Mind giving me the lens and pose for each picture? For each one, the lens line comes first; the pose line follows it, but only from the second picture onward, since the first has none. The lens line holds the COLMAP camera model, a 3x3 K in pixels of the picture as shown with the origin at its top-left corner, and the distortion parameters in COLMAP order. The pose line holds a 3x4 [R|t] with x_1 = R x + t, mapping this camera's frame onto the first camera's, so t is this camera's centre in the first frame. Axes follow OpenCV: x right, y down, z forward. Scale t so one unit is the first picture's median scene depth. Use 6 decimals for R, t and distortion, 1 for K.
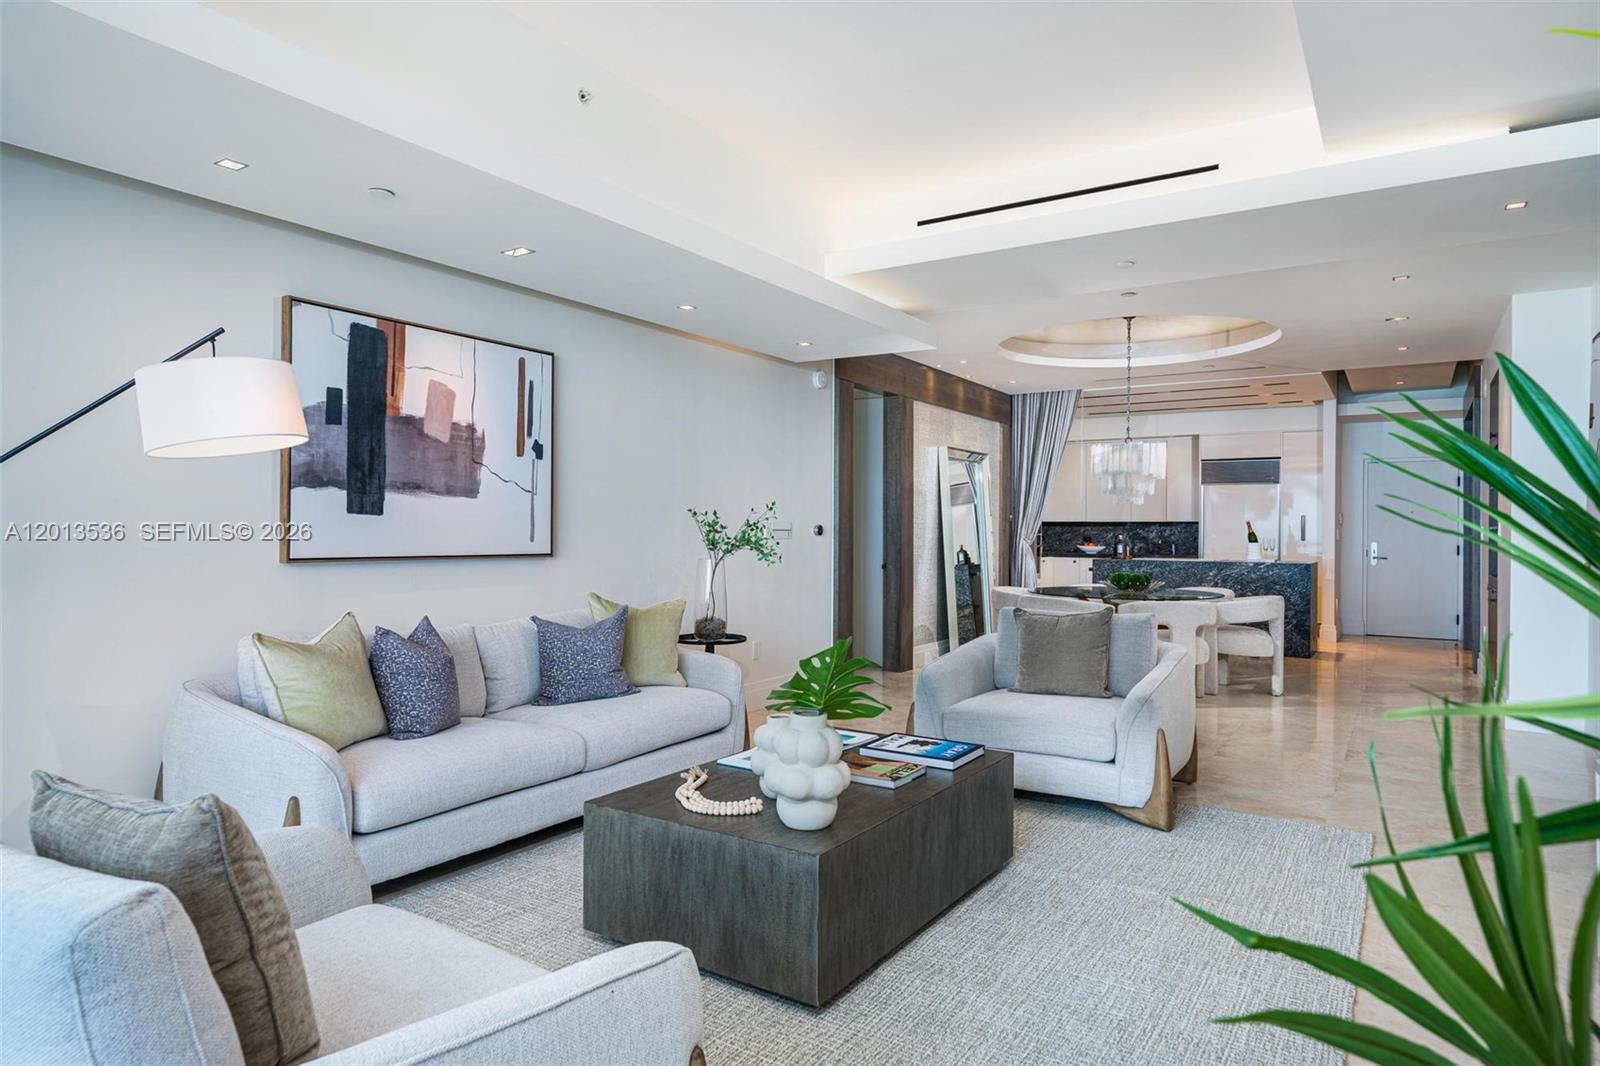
lens RADIAL K [[933.4, 0, 804.8], [0, 933.4, 529.2], [0, 0, 1]] dist [-0.001772, -0.000620]
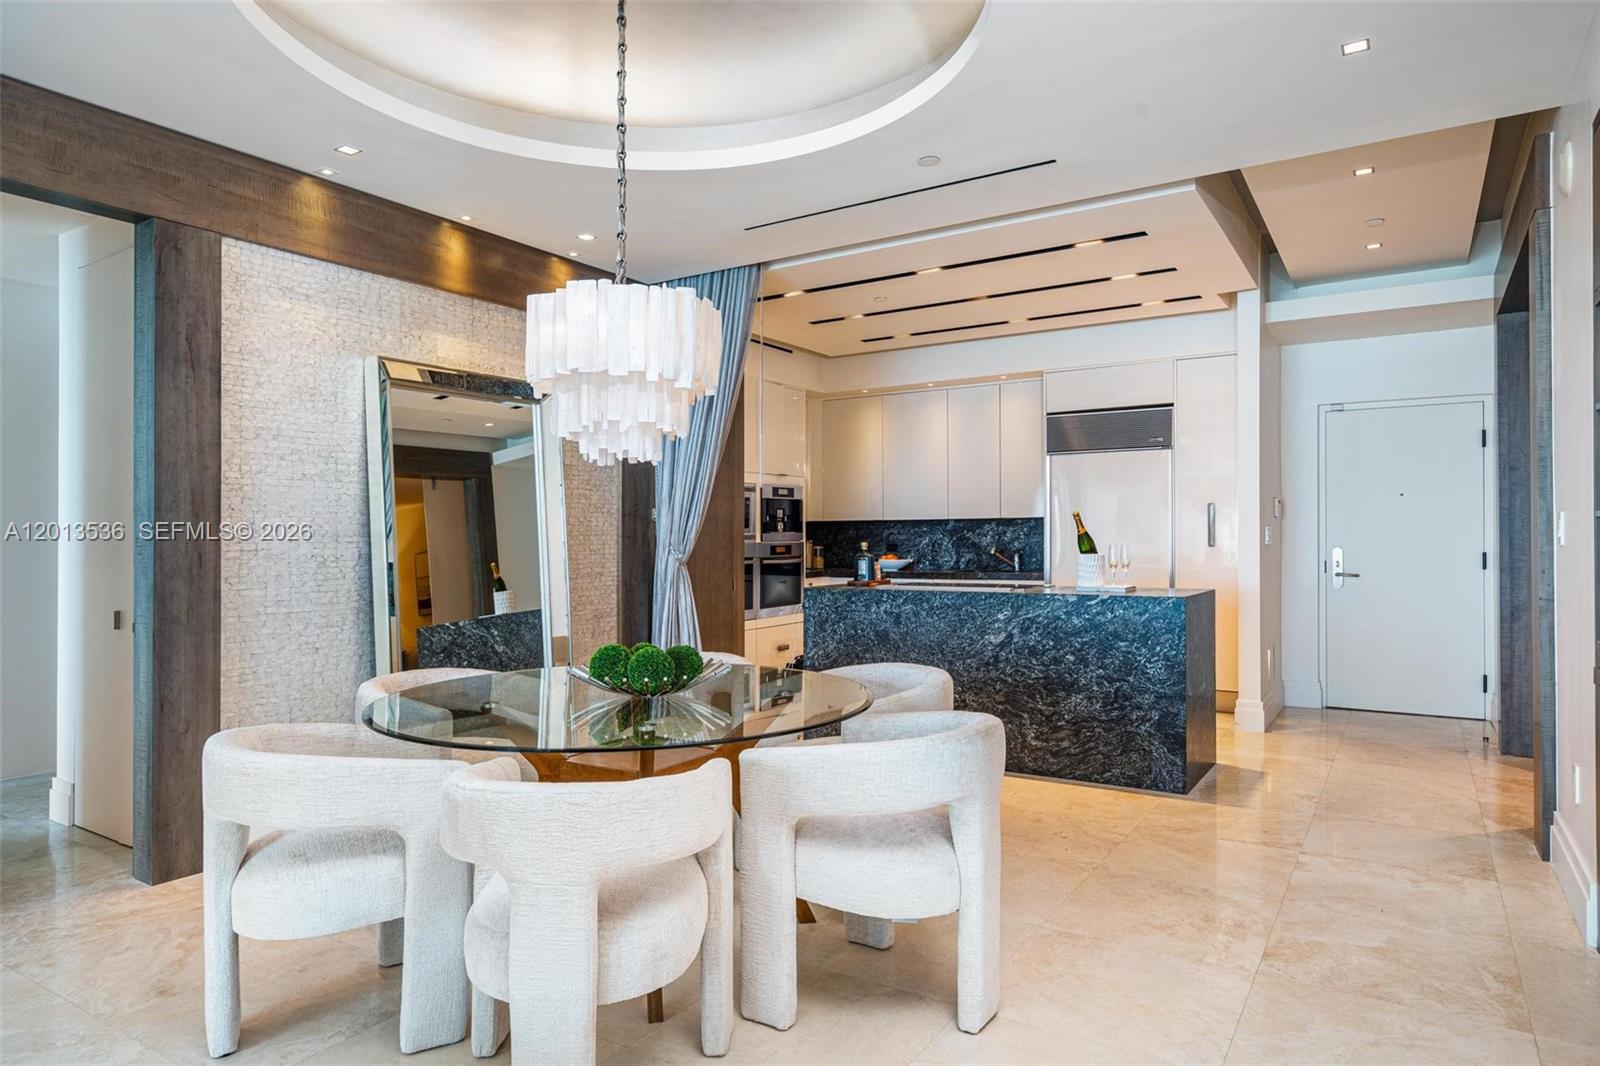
lens RADIAL K [[933.4, 0, 796.9], [0, 933.4, 533.6], [0, 0, 1]] dist [-0.001772, -0.000620]
pose [[0.999880, -0.014798, -0.004489, 0.302356], [0.014784, 0.999886, -0.003085, 0.002517], [0.004534, 0.003018, 0.999985, 0.456143]]
